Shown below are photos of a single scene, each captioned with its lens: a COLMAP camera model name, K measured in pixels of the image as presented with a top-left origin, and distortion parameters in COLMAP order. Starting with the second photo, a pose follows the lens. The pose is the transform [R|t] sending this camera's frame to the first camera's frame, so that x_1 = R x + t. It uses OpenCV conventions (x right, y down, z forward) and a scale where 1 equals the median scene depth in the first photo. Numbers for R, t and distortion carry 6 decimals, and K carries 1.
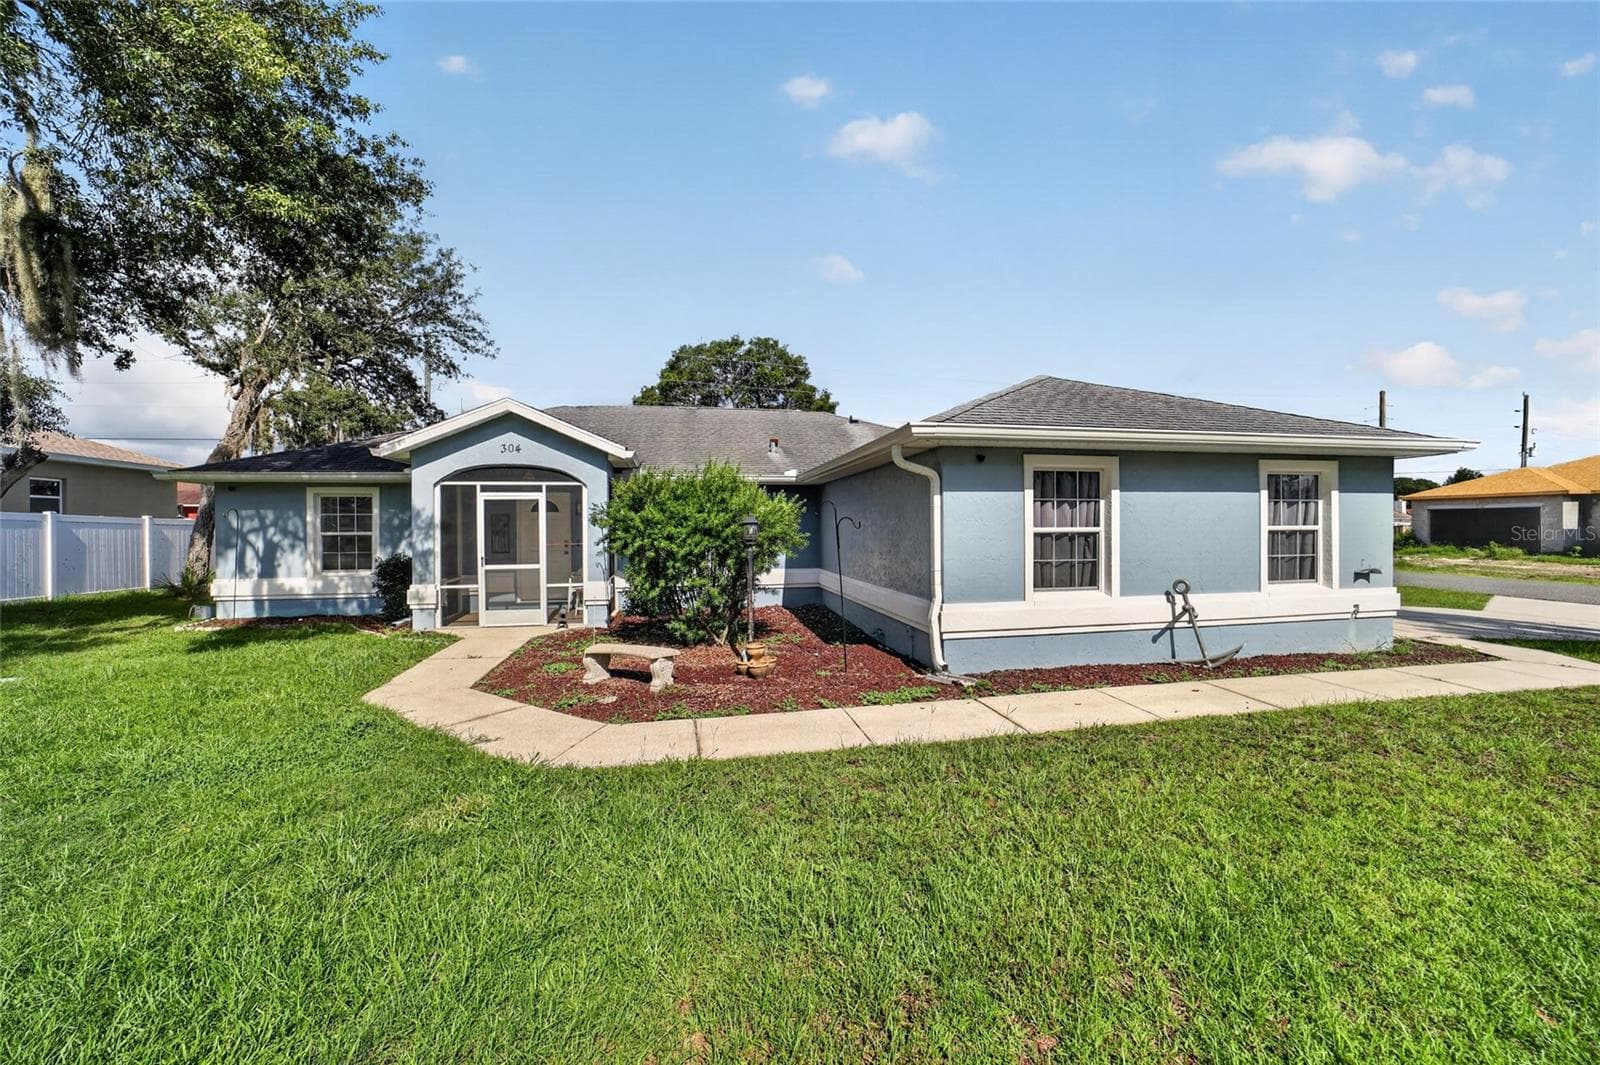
lens RADIAL K [[623.7, 0, 795.7], [0, 623.7, 528.9], [0, 0, 1]] dist [-0.034014, 0.004038]
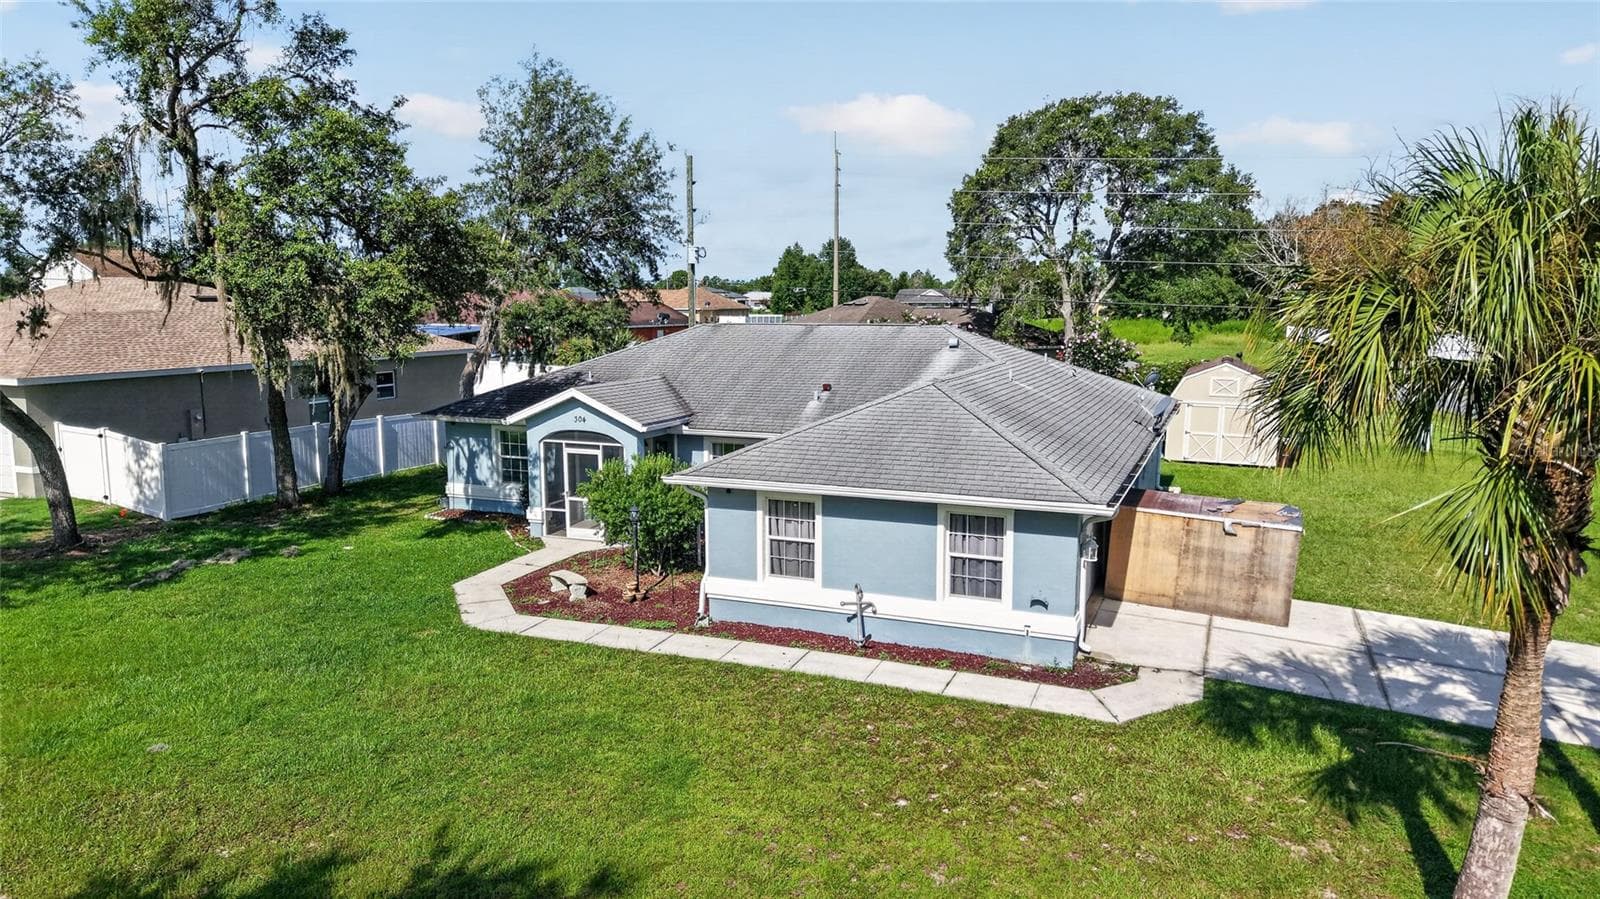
lens RADIAL K [[1081.8, 0, 803.6], [0, 1081.8, 444.5], [0, 0, 1]] dist [0.043537, -0.024257]
pose [[0.838580, 0.080962, -0.538728, 1.821279], [-0.003388, 0.989651, 0.143454, -0.591219], [0.544767, -0.118472, 0.830176, -1.112354]]
